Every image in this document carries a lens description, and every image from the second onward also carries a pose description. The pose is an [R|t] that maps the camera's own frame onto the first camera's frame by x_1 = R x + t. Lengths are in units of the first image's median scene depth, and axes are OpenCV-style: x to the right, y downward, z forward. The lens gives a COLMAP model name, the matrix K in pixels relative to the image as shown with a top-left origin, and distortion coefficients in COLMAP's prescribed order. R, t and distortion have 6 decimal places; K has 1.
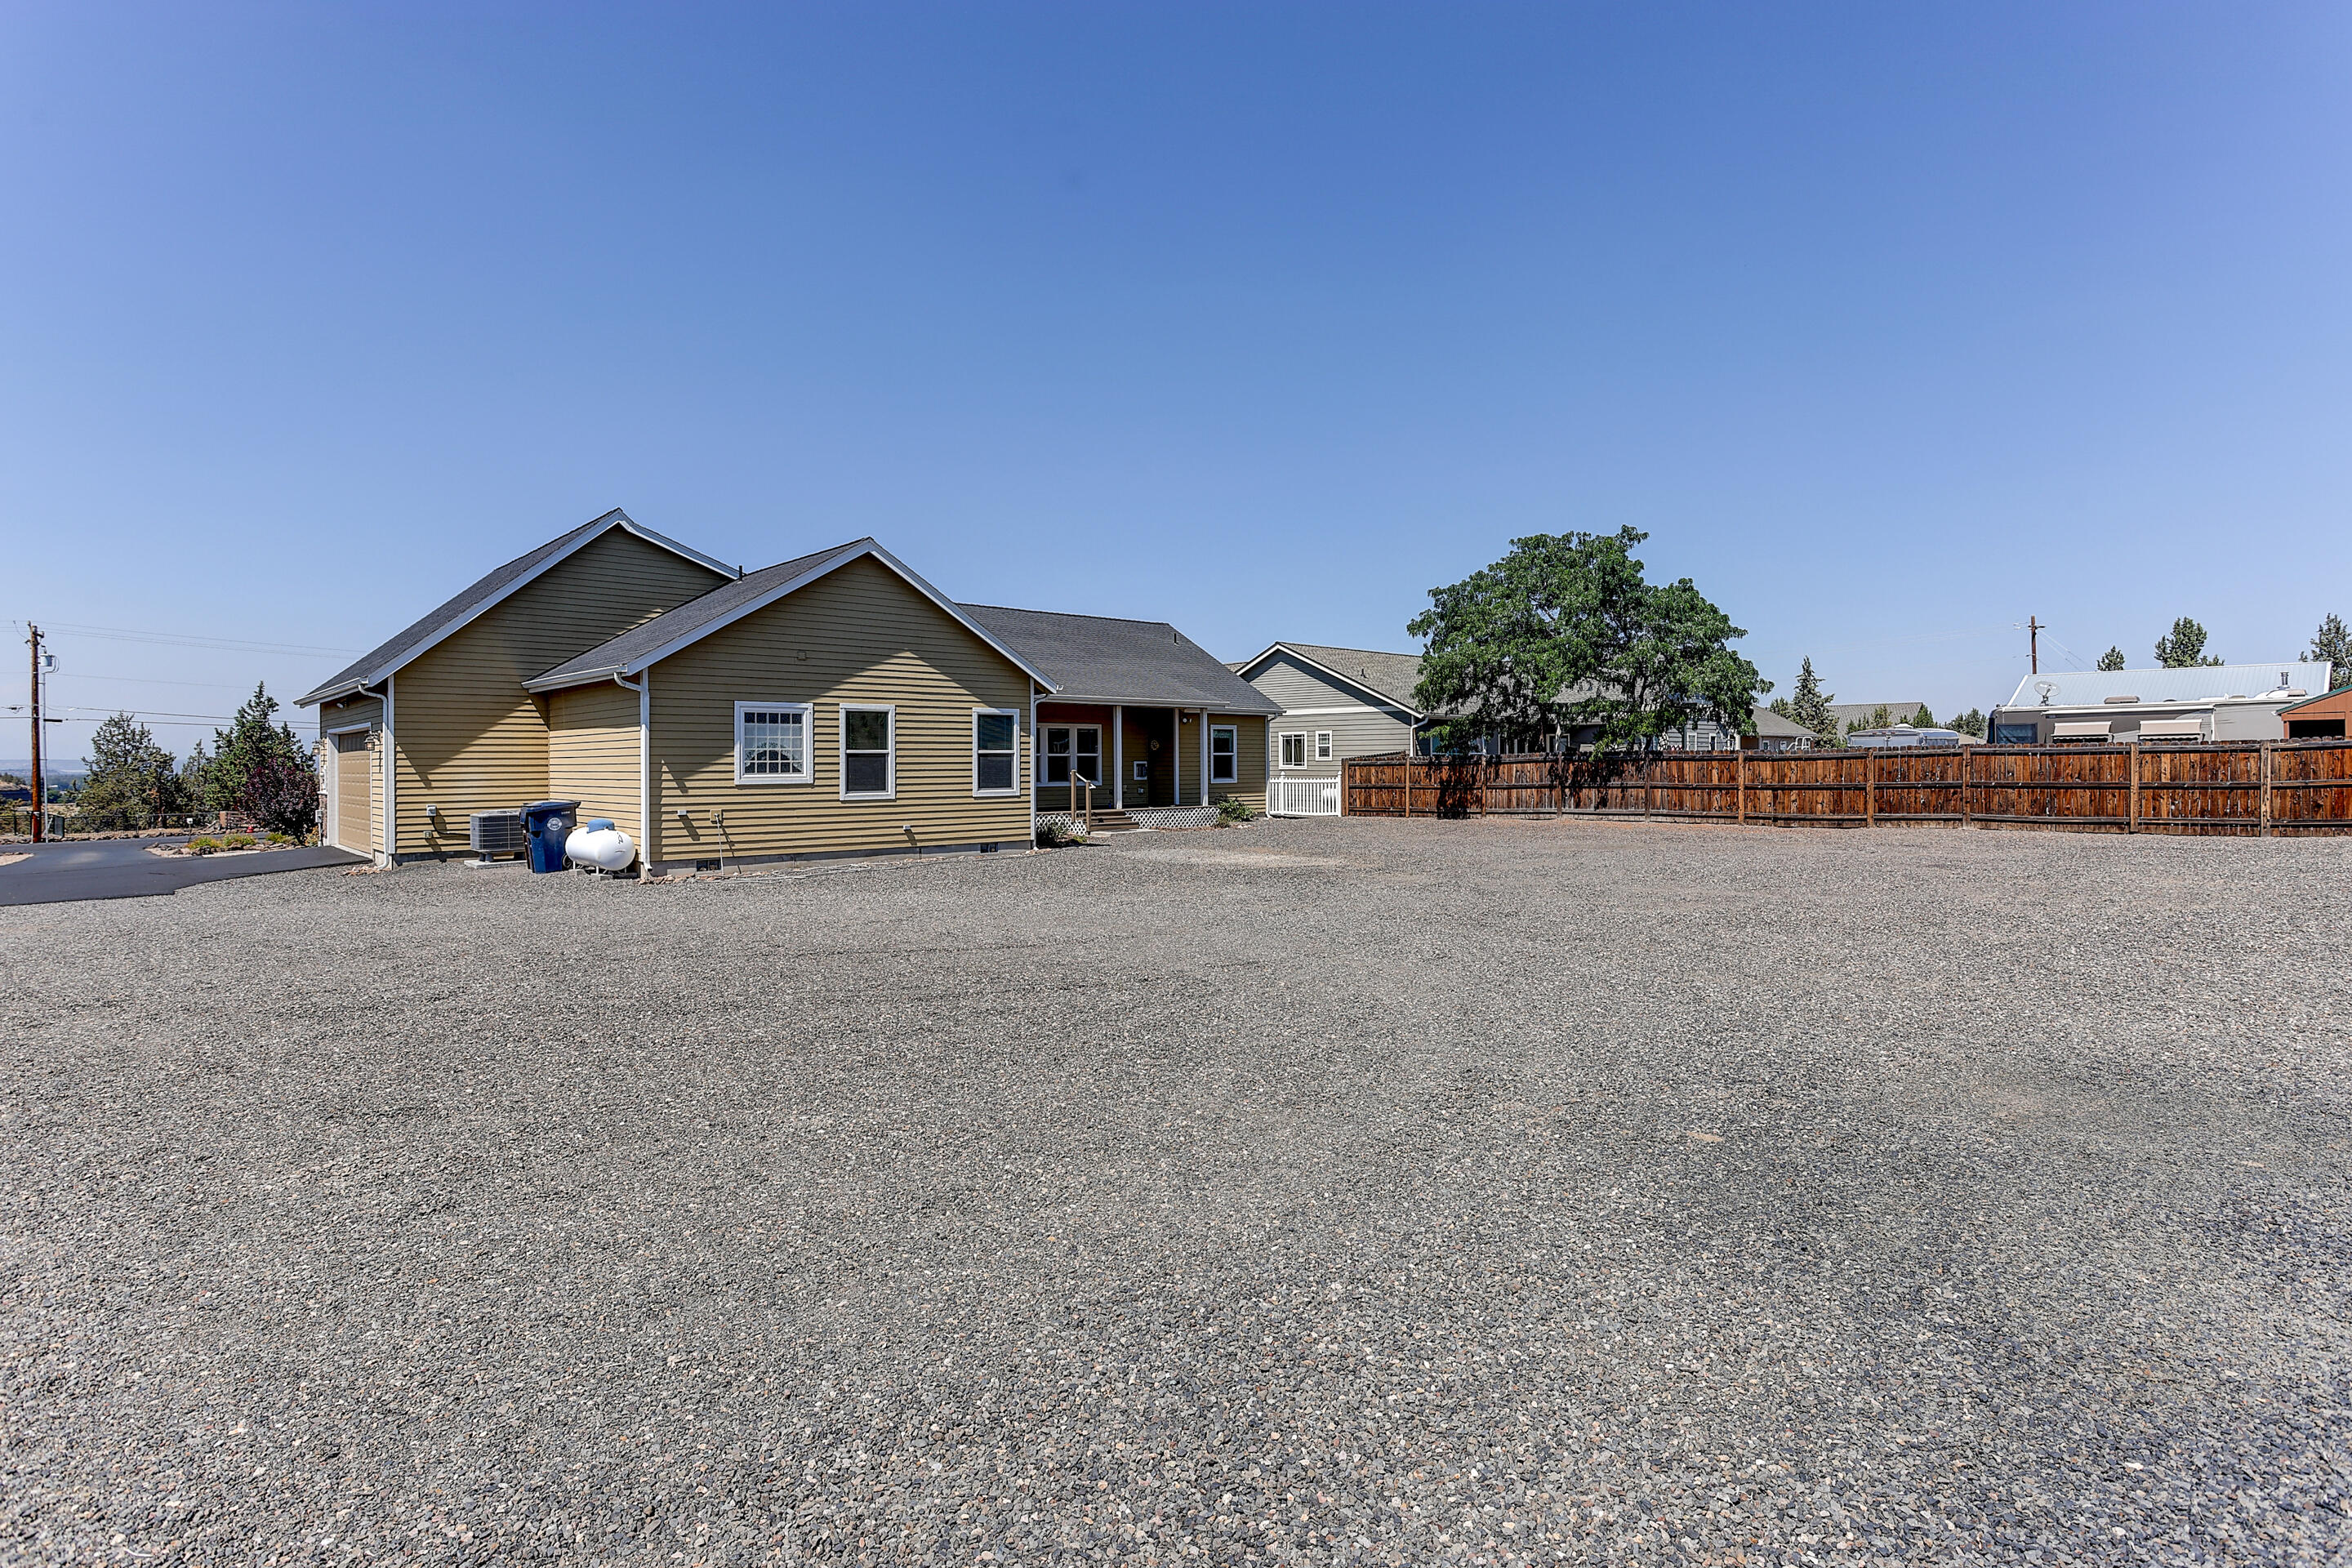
lens RADIAL K [[1204.9, 0, 1185.1], [0, 1204.9, 778.8], [0, 0, 1]] dist [-0.041854, 0.004106]
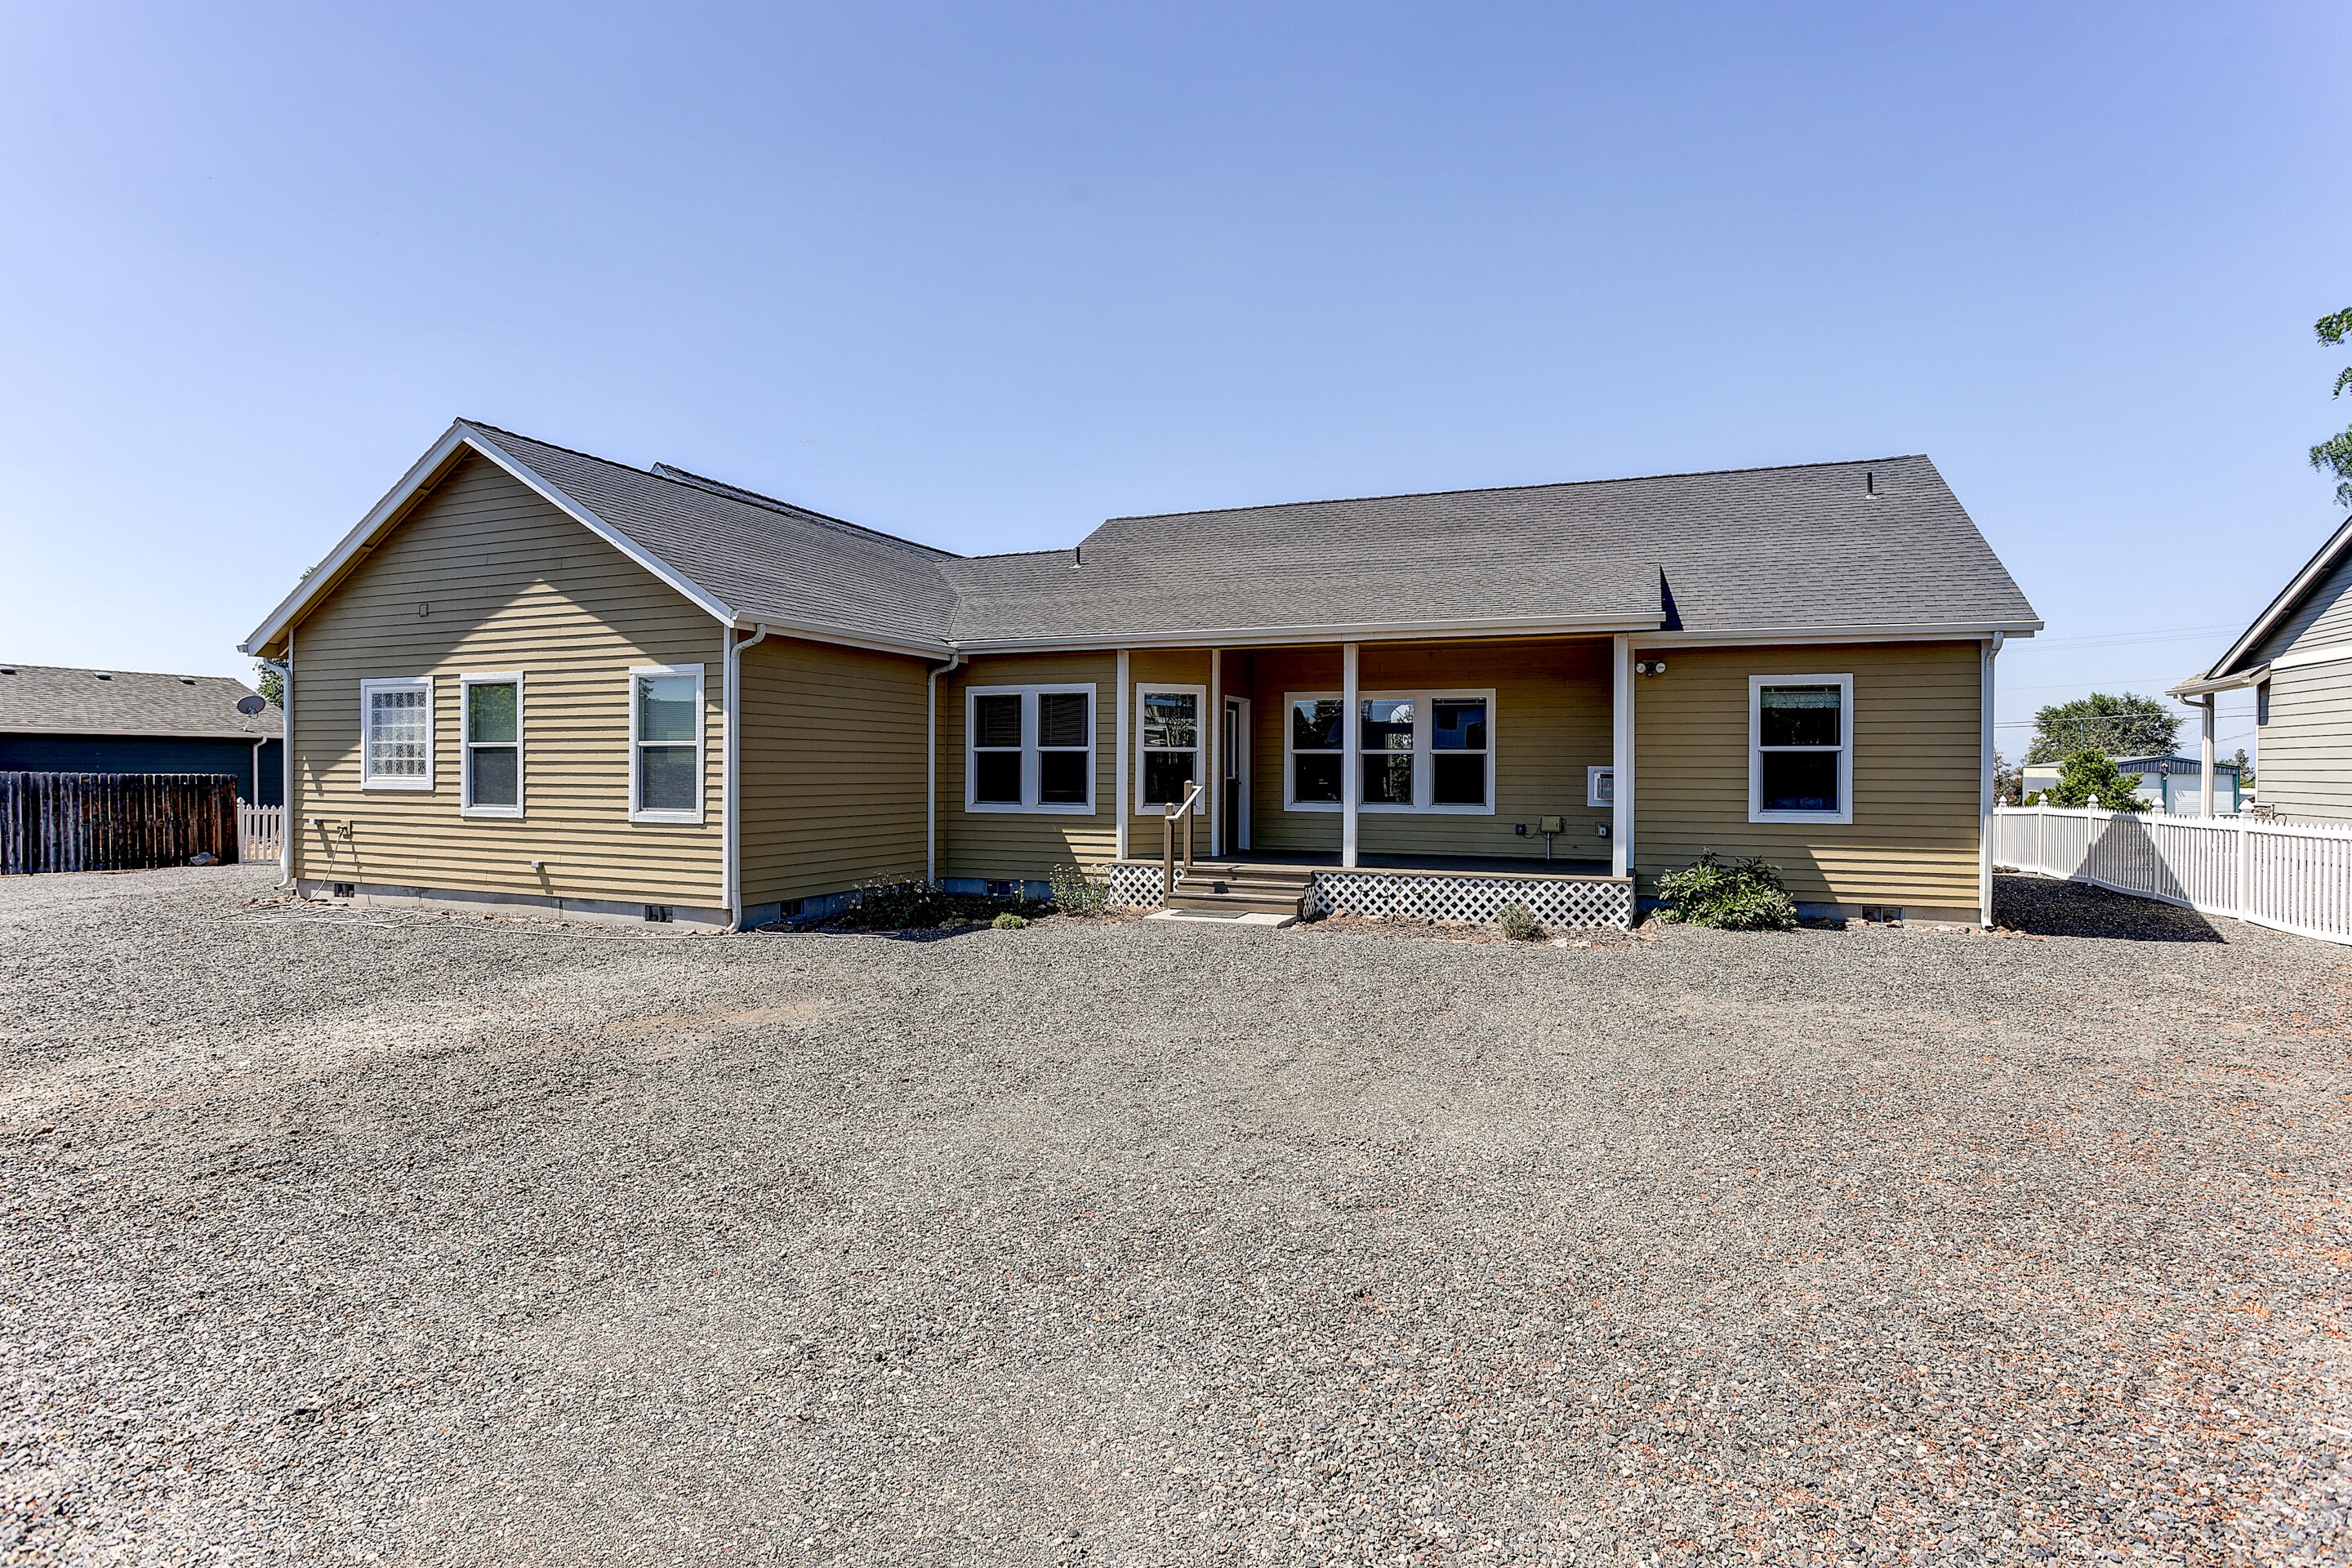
lens RADIAL K [[1204.9, 0, 1199.3], [0, 1204.9, 776.0], [0, 0, 1]] dist [-0.041854, 0.004106]
pose [[0.410439, 0.010015, -0.911833, 0.467322], [-0.019314, 0.999811, 0.002287, -0.013509], [0.911684, 0.016672, 0.410555, 1.036388]]
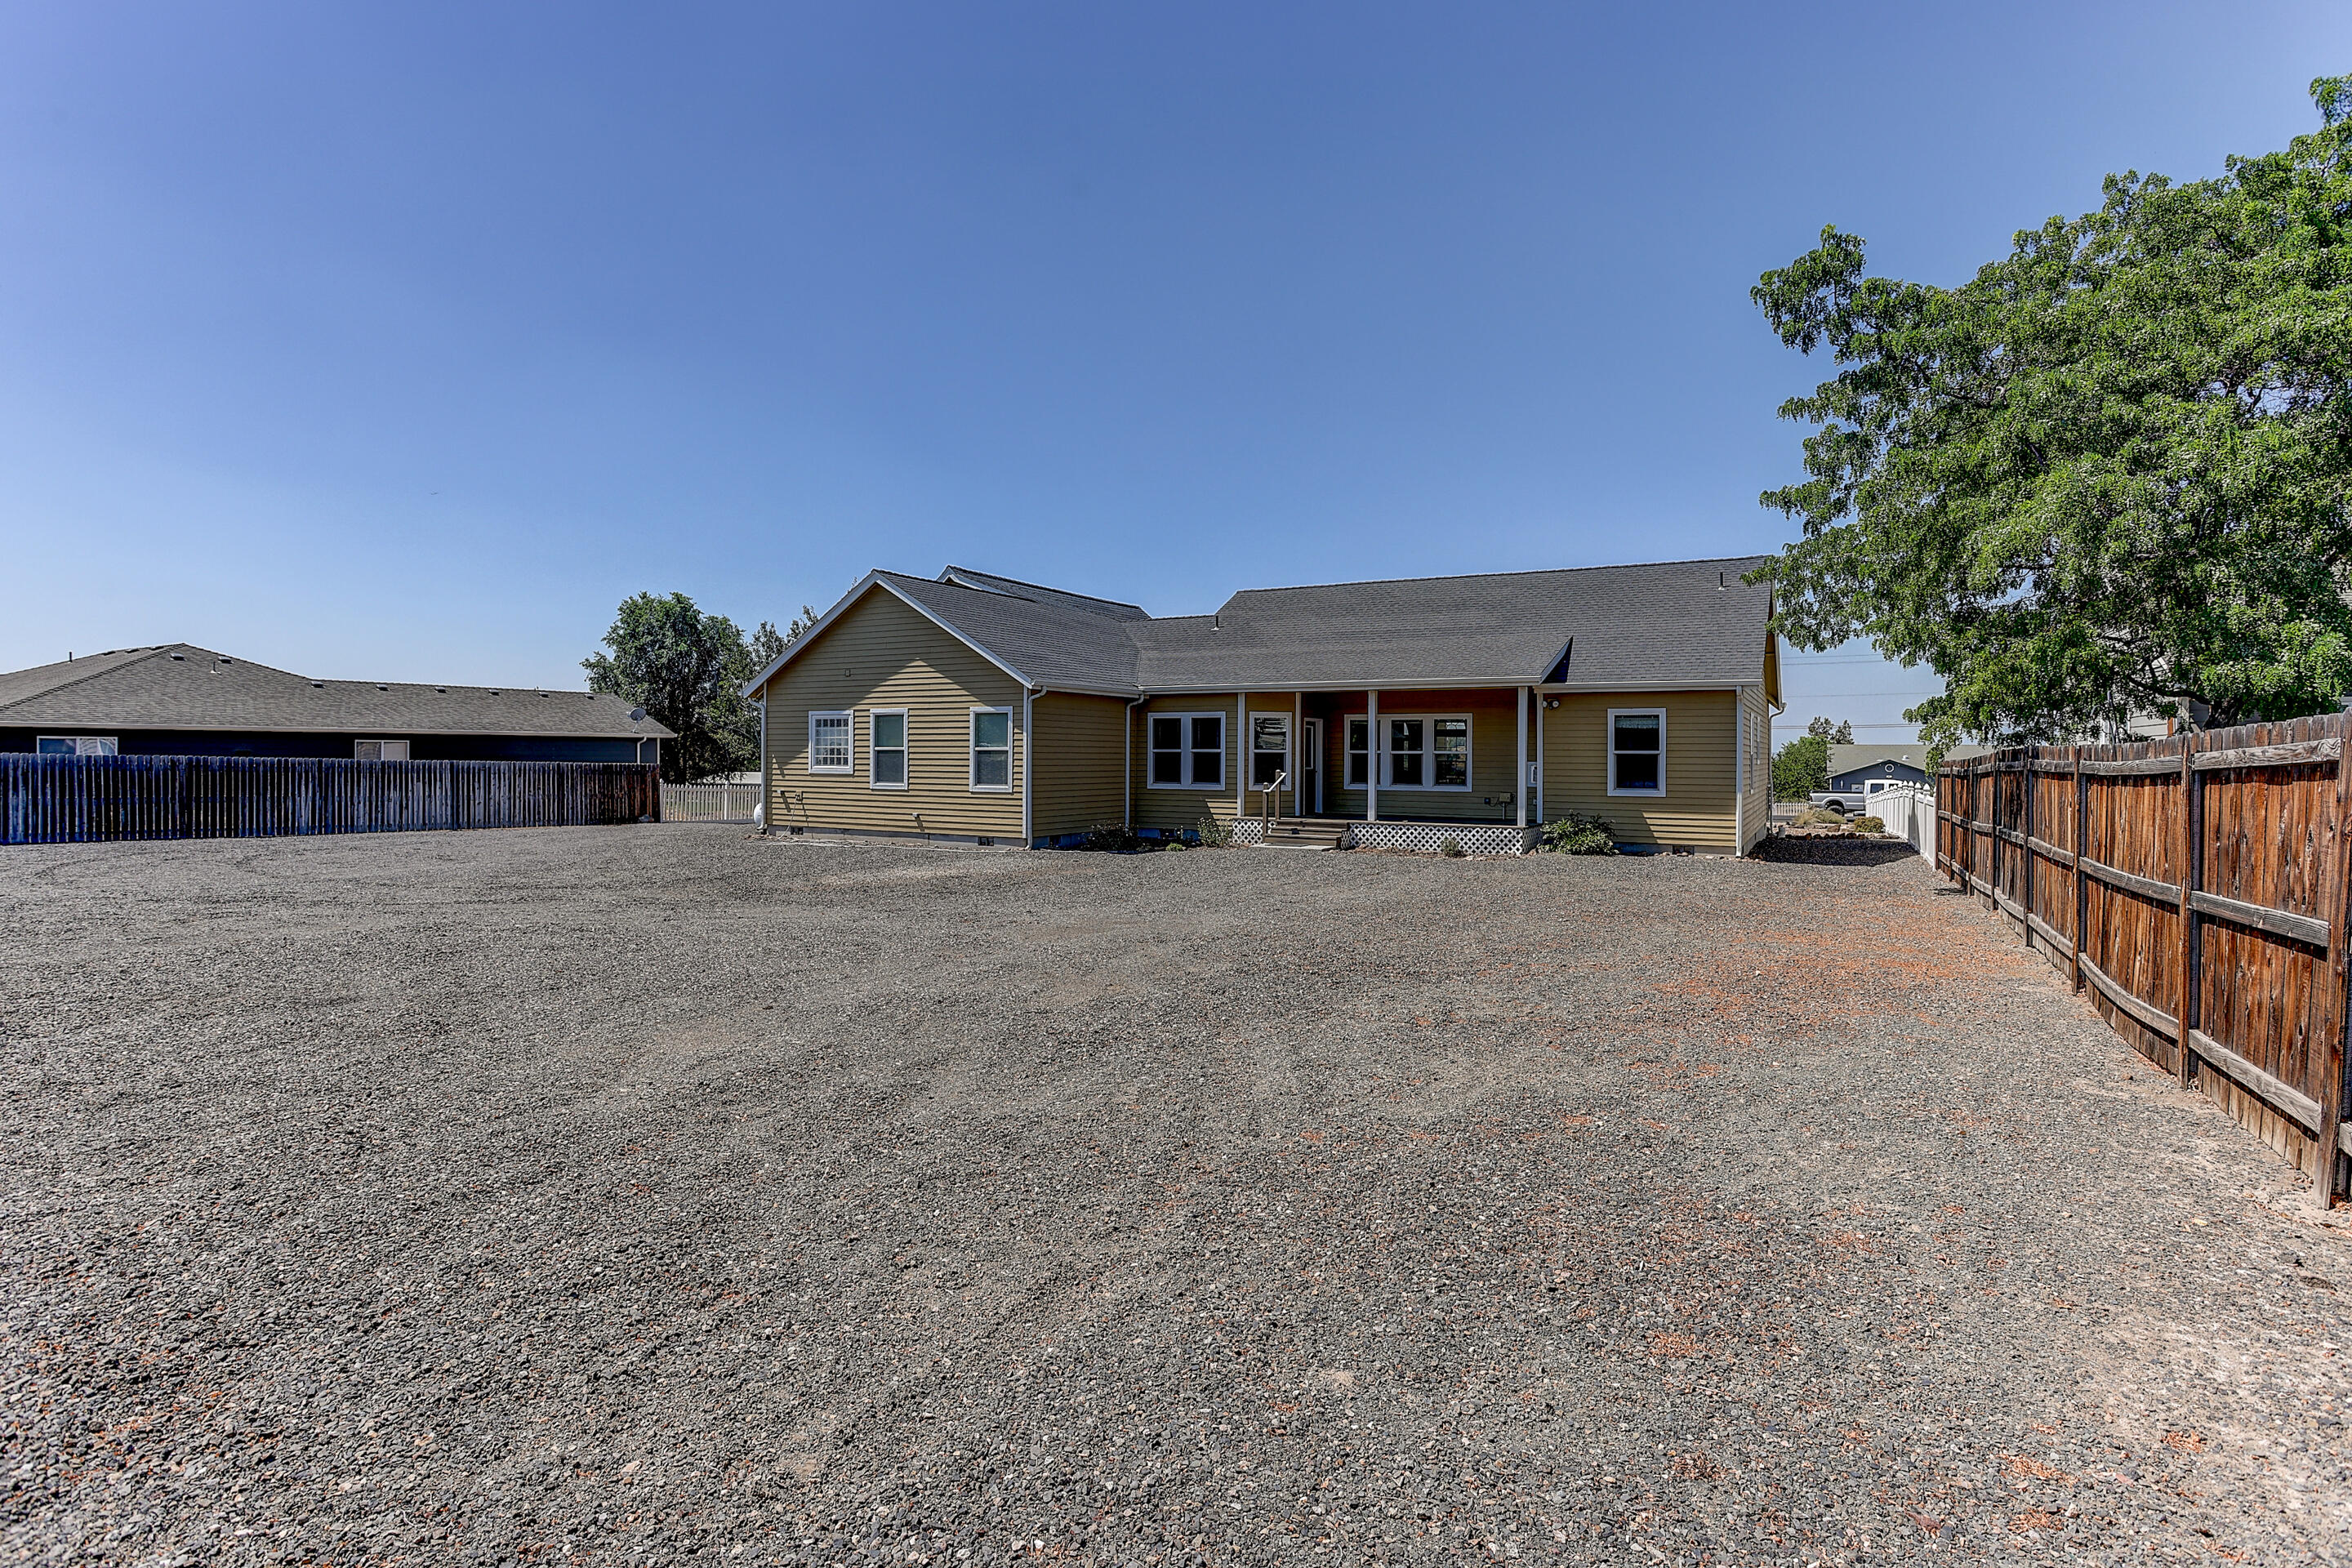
lens RADIAL K [[1204.9, 0, 1175.9], [0, 1204.9, 774.2], [0, 0, 1]] dist [-0.041854, 0.004106]
pose [[0.274857, 0.018220, -0.961312, 0.911923], [-0.021194, 0.999692, 0.012888, -0.017753], [0.961252, 0.016832, 0.275159, 0.902196]]
